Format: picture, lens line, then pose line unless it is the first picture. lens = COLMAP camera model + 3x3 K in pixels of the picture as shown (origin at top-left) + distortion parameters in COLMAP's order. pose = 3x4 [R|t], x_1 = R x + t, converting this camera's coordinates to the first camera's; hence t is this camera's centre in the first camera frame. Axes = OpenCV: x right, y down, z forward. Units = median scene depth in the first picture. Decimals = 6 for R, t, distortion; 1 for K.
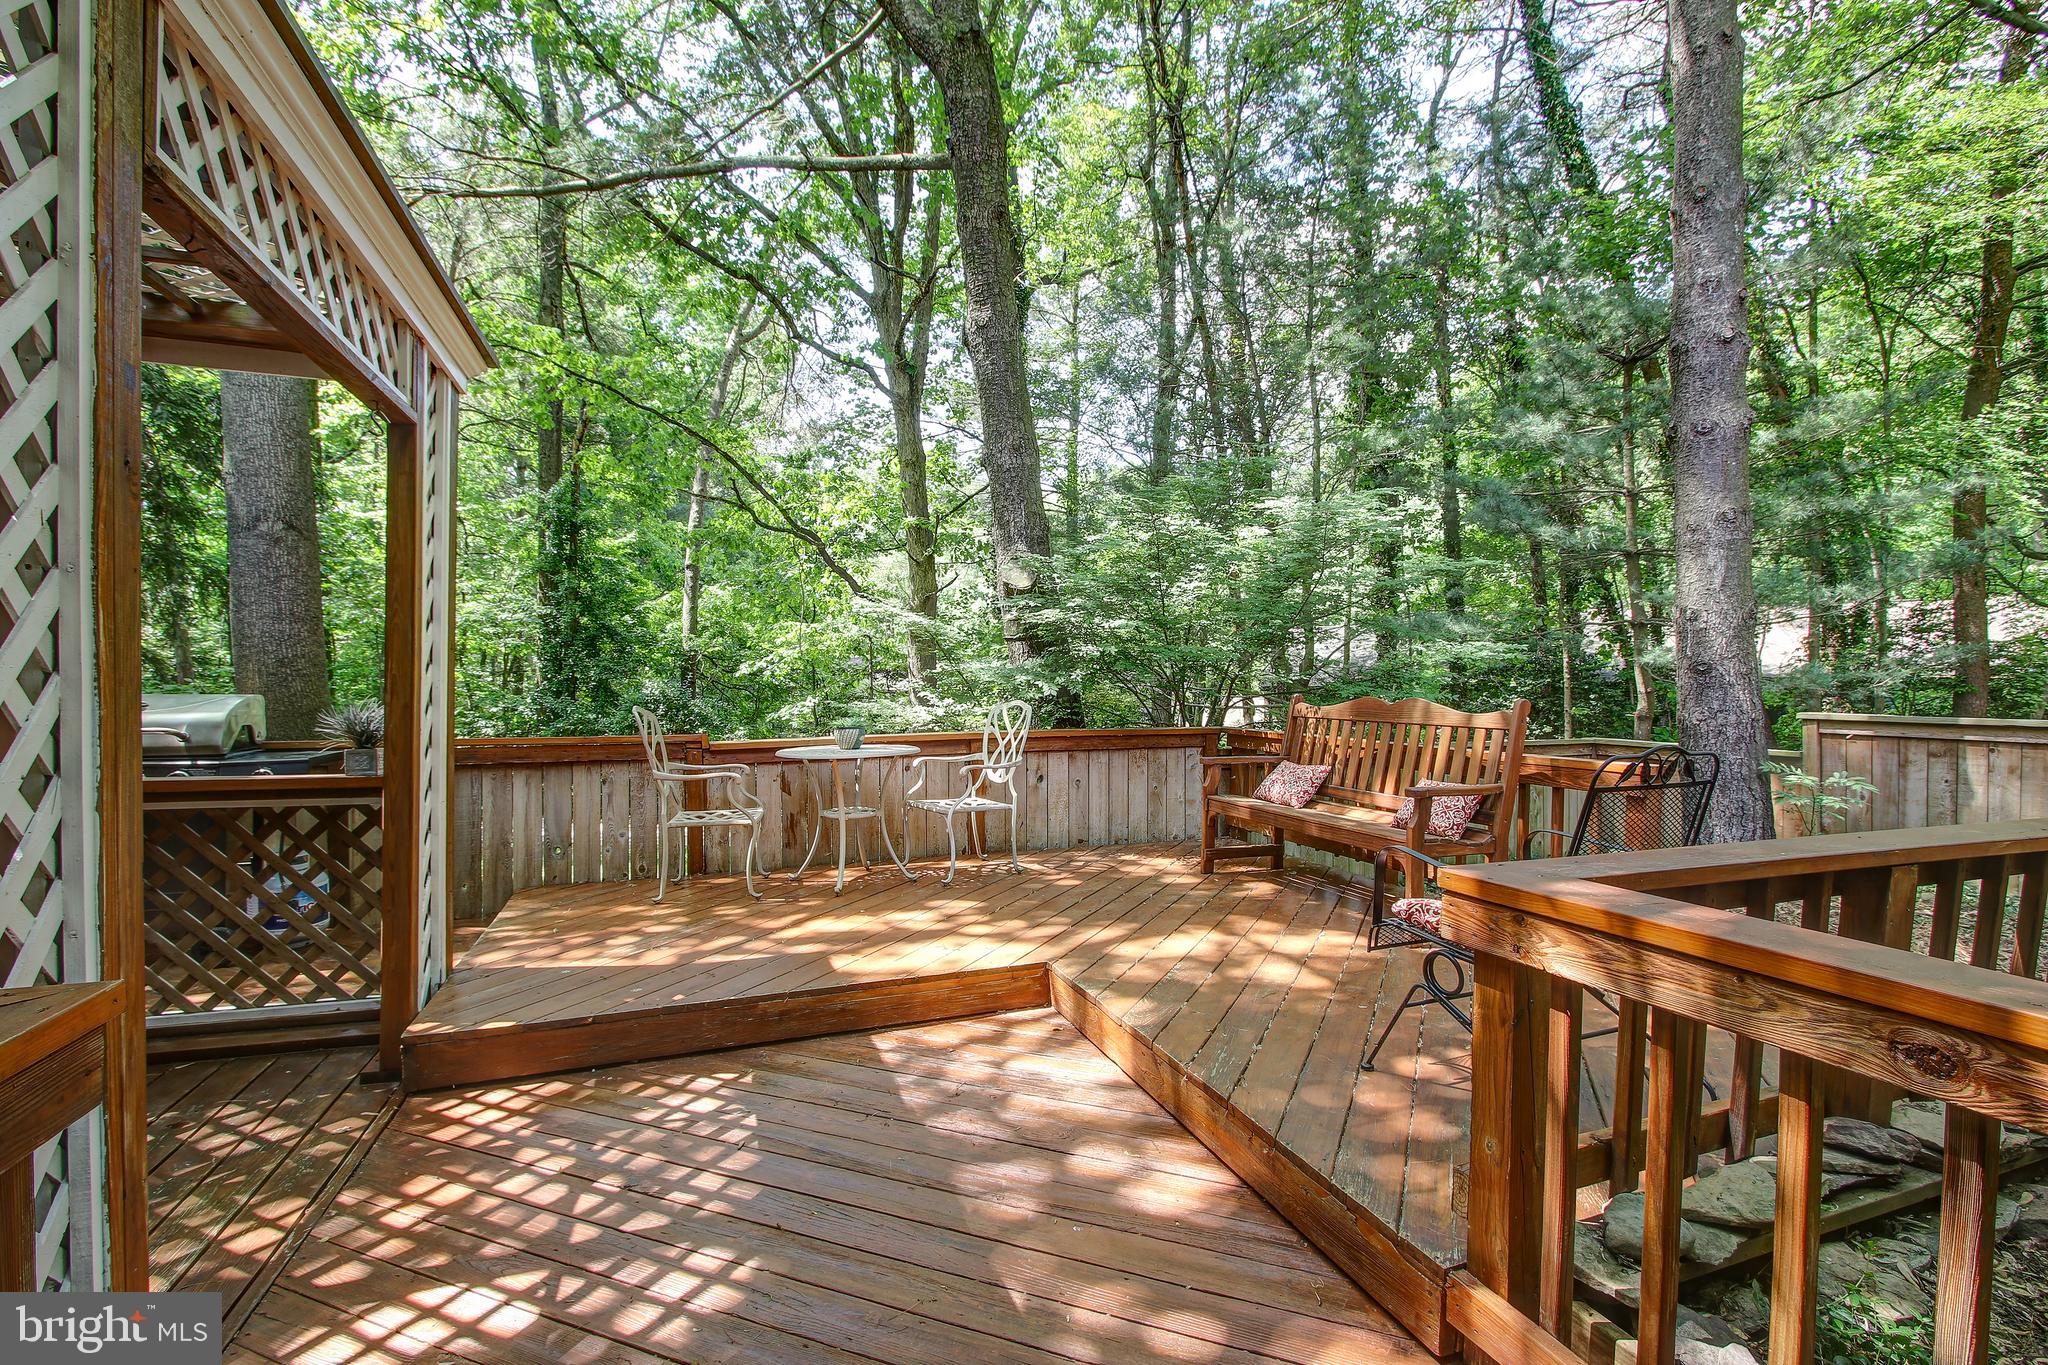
lens RADIAL K [[950.5, 0, 1035.4], [0, 950.5, 690.8], [0, 0, 1]] dist [-0.026312, 0.005827]
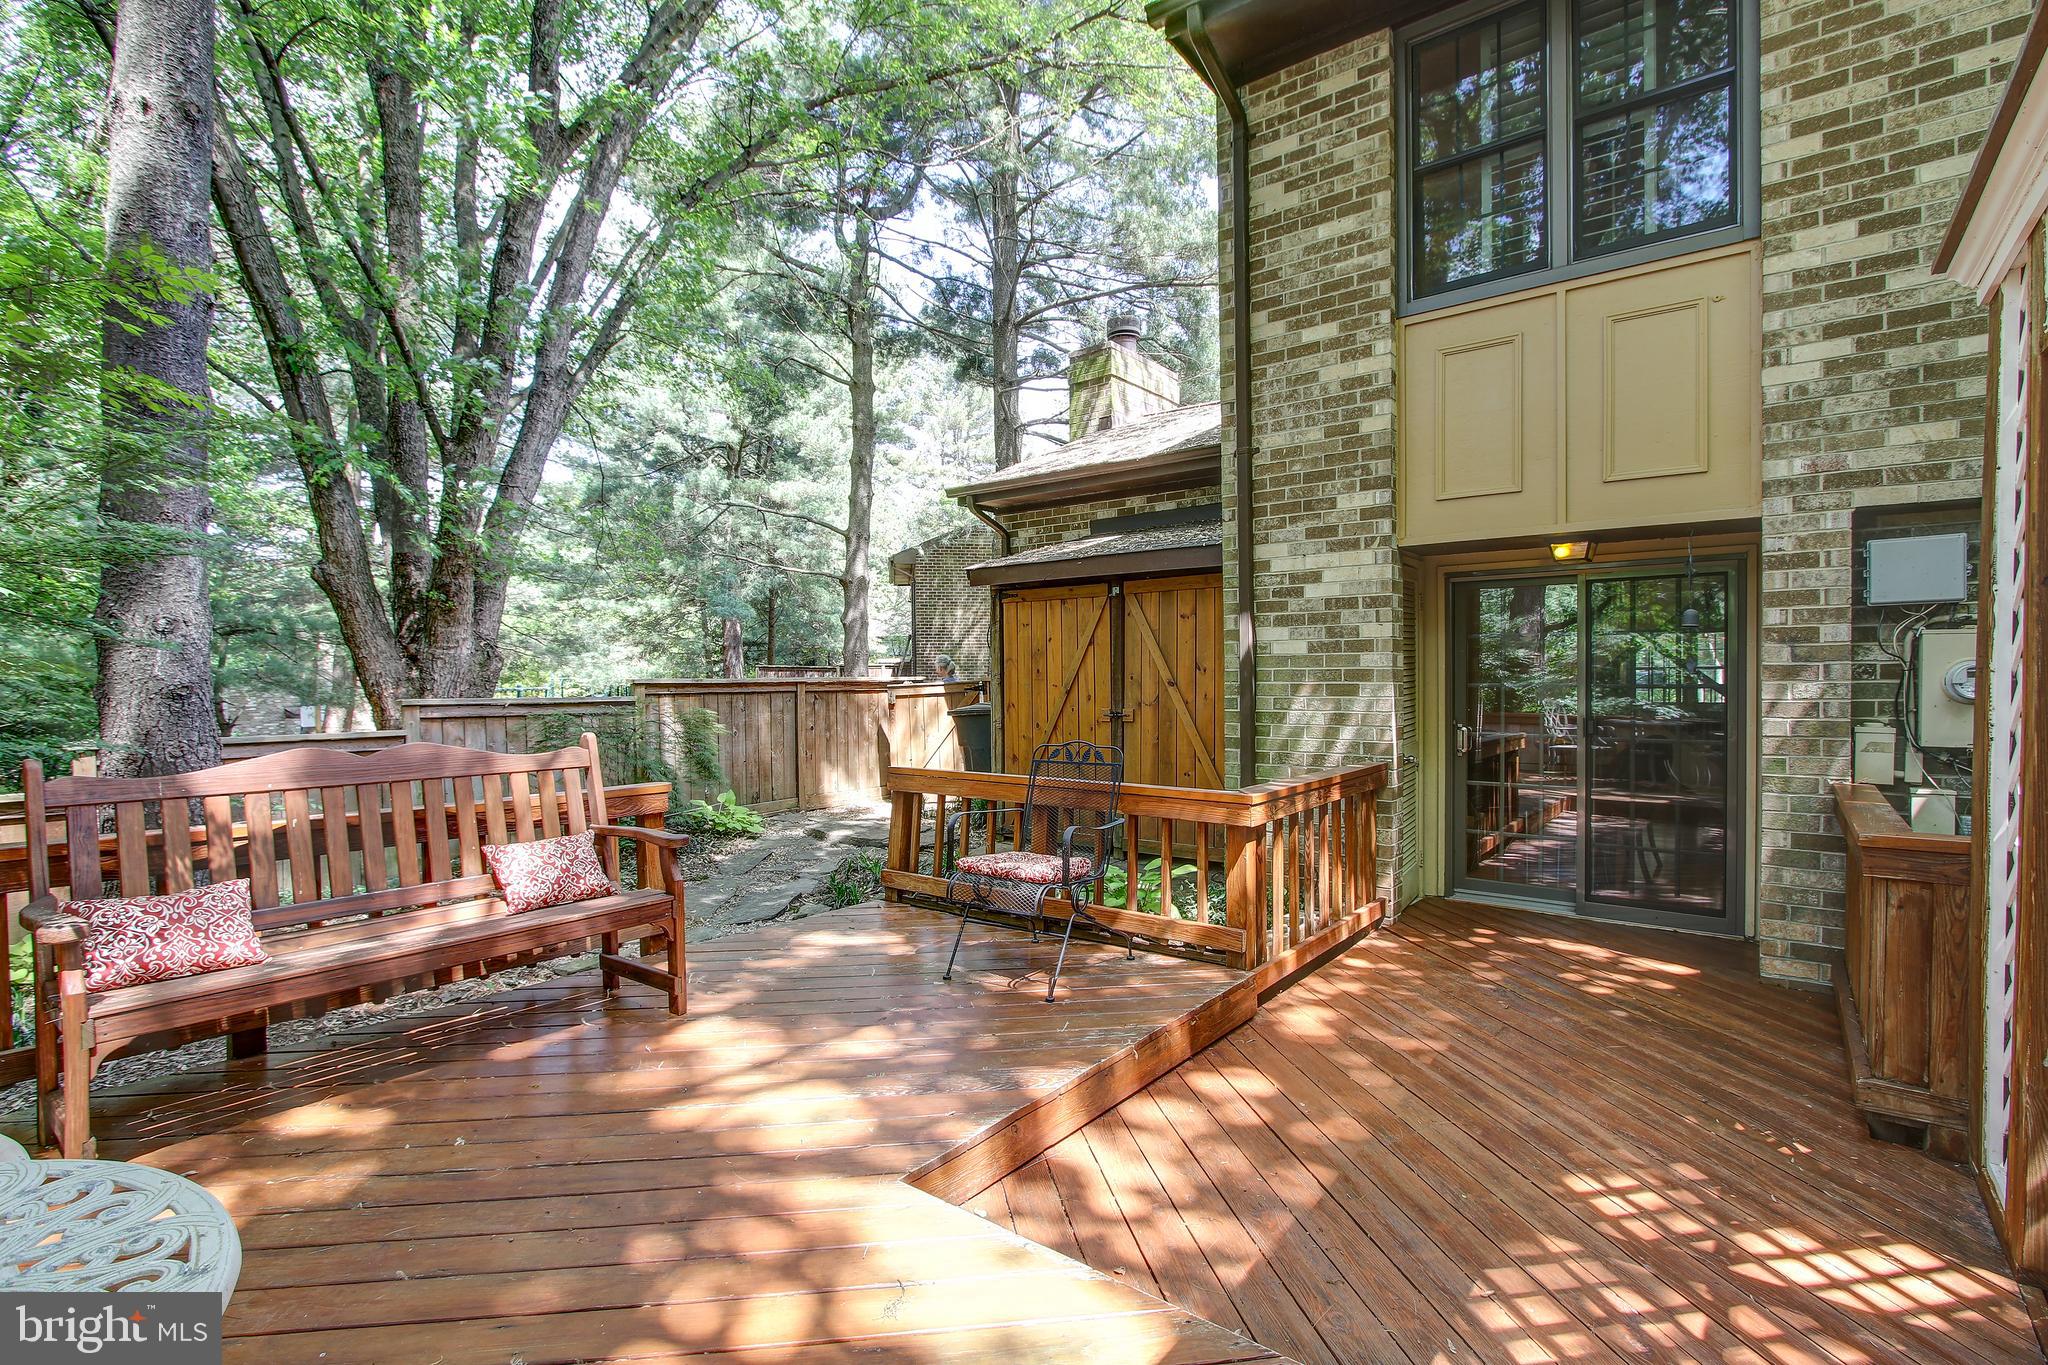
lens RADIAL K [[950.5, 0, 1035.4], [0, 950.5, 690.8], [0, 0, 1]] dist [-0.026312, 0.005827]
pose [[-0.521241, -0.013072, 0.853309, -0.606215], [0.004931, 0.999820, 0.018328, -0.059441], [-0.853395, 0.013761, -0.521083, 1.345758]]
